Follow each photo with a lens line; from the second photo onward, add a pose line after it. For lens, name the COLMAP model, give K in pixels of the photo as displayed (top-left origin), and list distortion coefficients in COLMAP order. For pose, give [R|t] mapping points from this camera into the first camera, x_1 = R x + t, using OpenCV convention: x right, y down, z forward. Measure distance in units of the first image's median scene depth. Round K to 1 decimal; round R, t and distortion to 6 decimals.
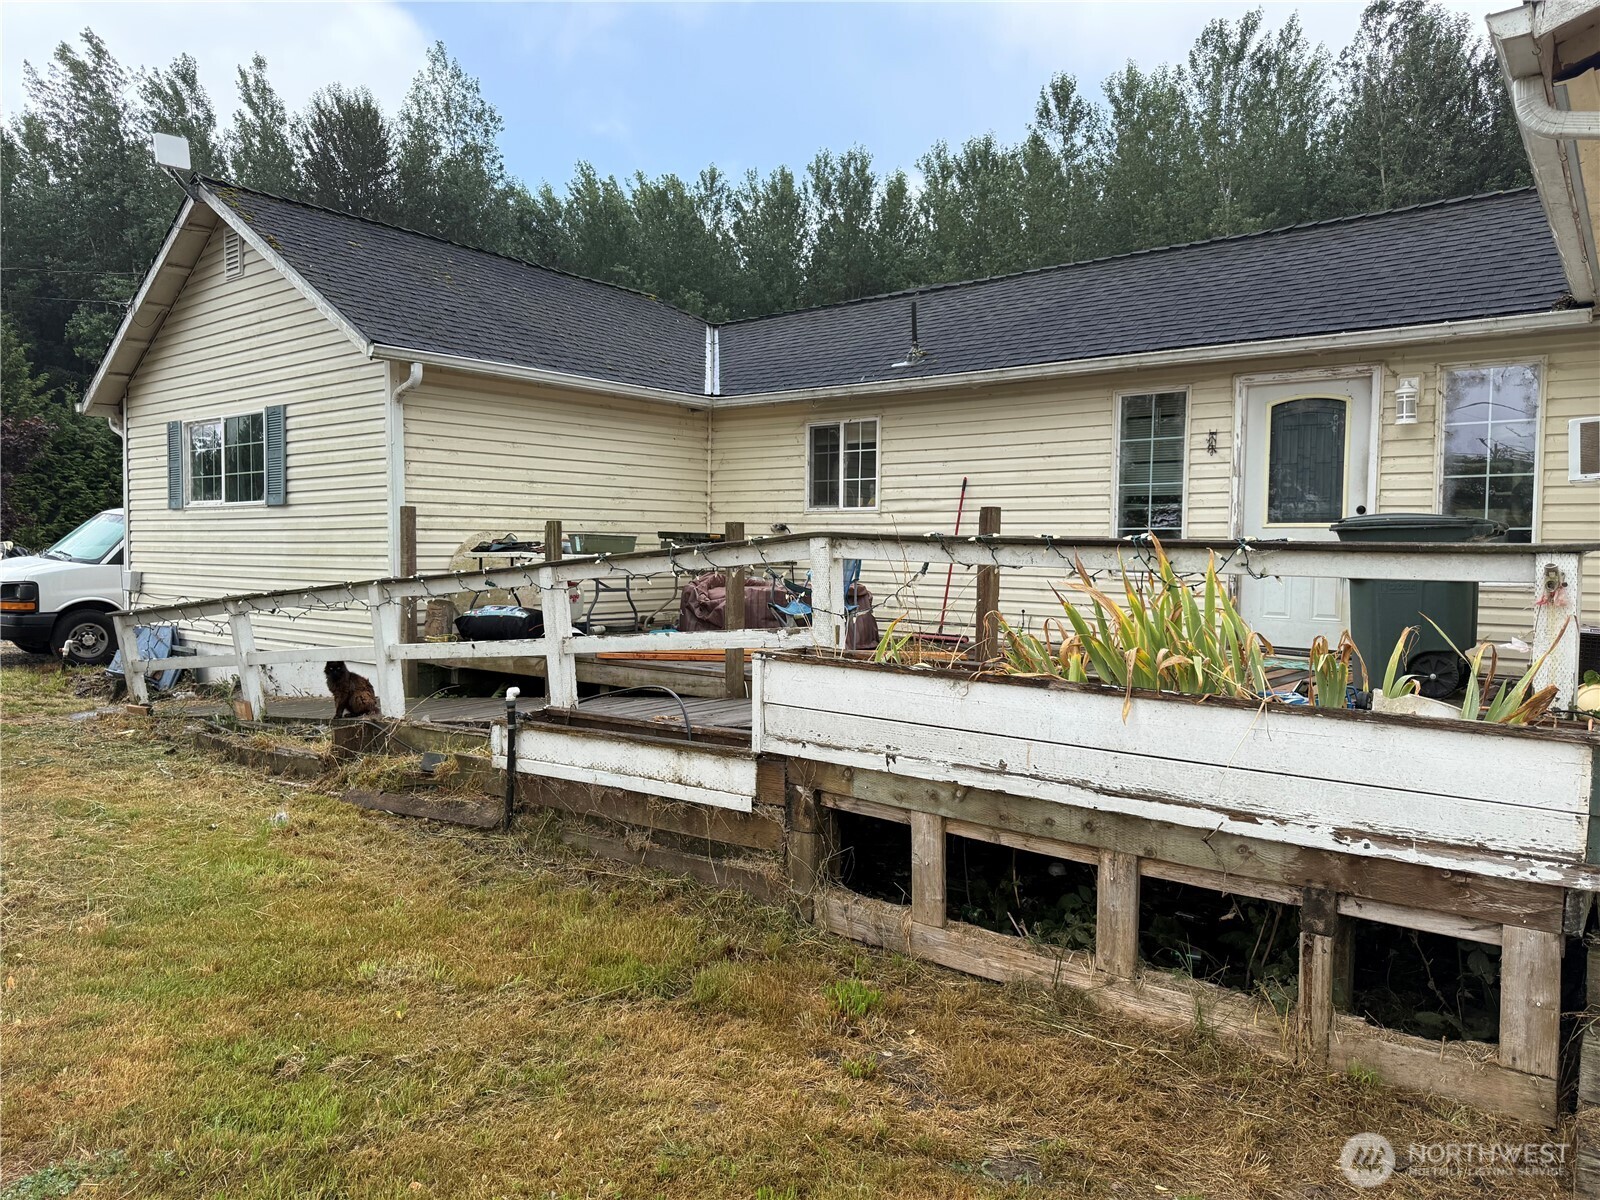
lens RADIAL K [[1069.6, 0, 800.0], [0, 1069.6, 600.0], [0, 0, 1]] dist [0.056856, 0.000647]
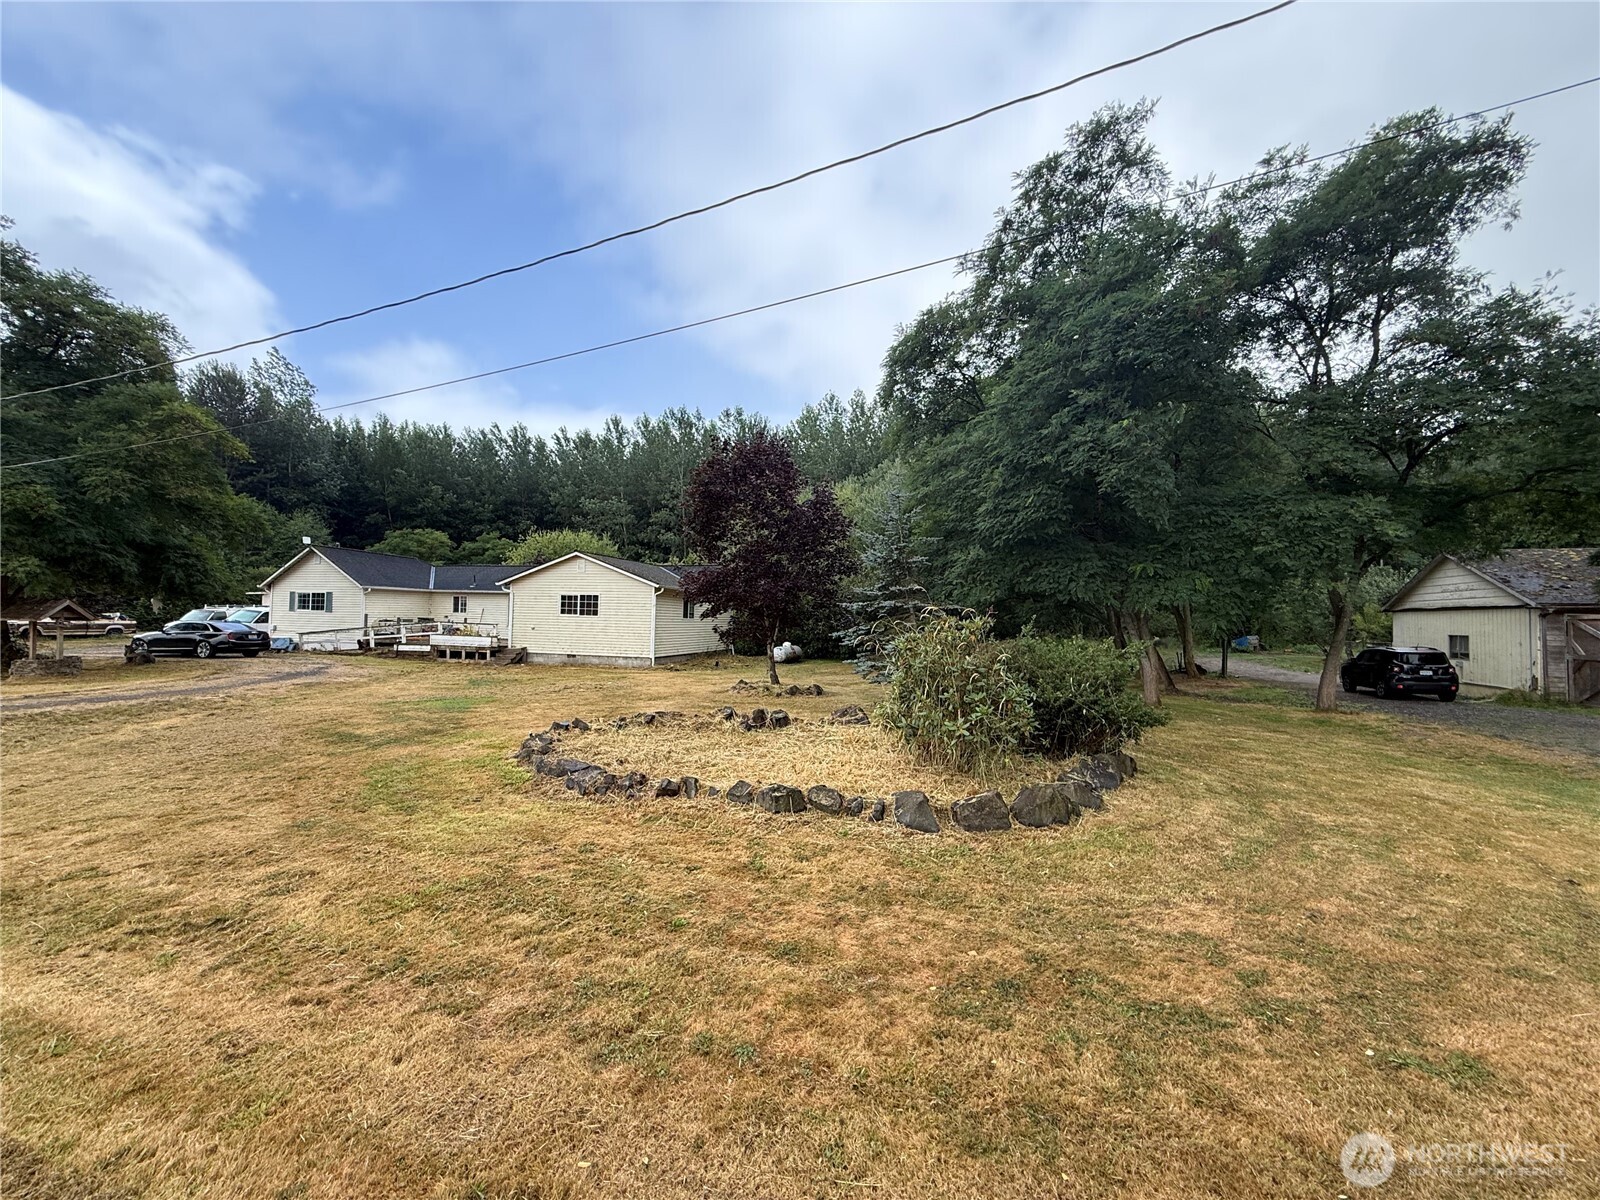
lens RADIAL K [[645.1, 0, 800.0], [0, 645.1, 600.0], [0, 0, 1]] dist [0.001792, 0.000060]
pose [[0.913562, 0.019522, 0.406230, 0.273716], [0.007991, 0.997793, -0.065922, 0.066537], [-0.406620, 0.063471, 0.911390, -2.467773]]
